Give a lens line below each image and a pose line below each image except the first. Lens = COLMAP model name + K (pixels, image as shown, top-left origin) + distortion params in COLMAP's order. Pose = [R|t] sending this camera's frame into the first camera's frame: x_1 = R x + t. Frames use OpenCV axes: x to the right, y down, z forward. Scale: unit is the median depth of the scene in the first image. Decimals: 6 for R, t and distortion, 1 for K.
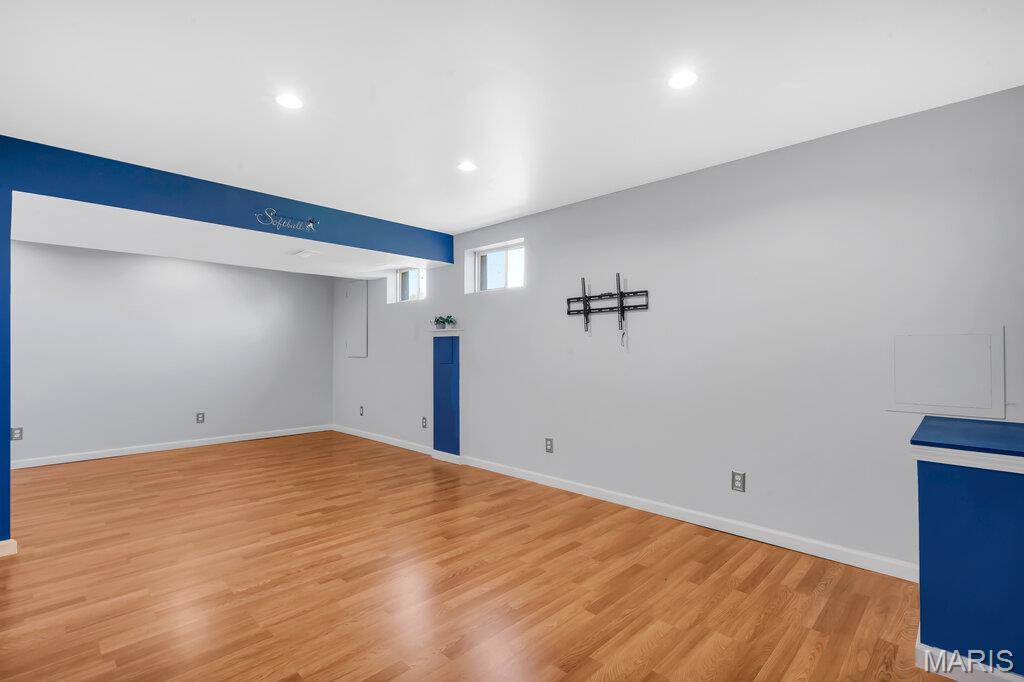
lens RADIAL K [[471.7, 0, 509.5], [0, 471.7, 343.3], [0, 0, 1]] dist [-0.002892, 0.000806]
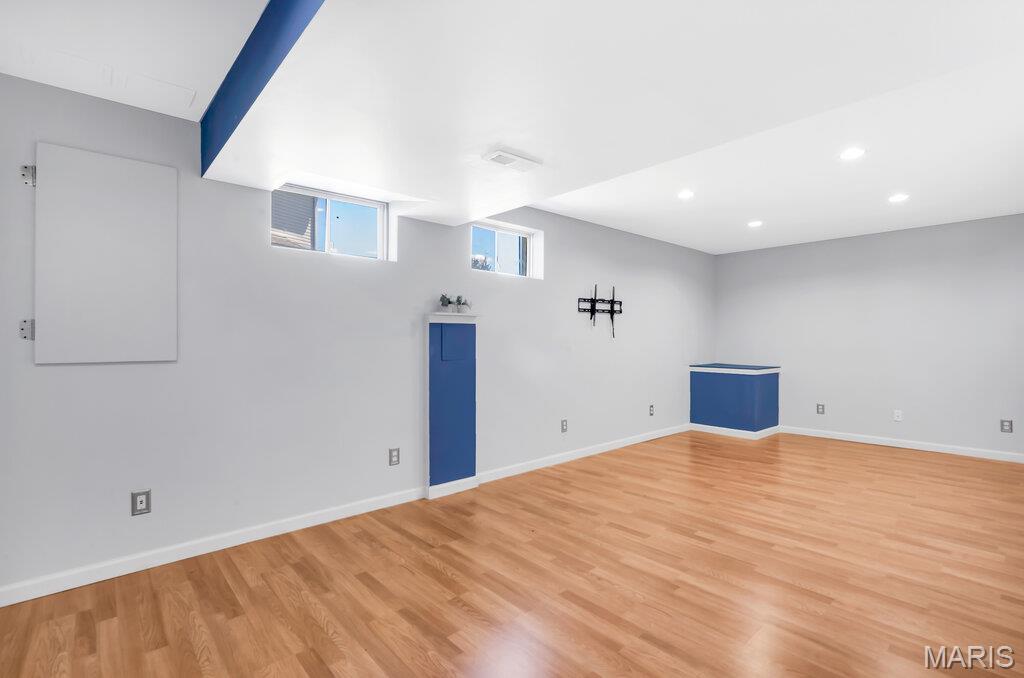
lens RADIAL K [[475.5, 0, 508.8], [0, 475.5, 333.3], [0, 0, 1]] dist [0.000276, -0.001073]
pose [[0.068576, 0.015368, 0.997528, -1.107457], [-0.008891, 0.999851, -0.014793, 0.014824], [-0.997606, -0.007854, 0.068702, 1.104418]]
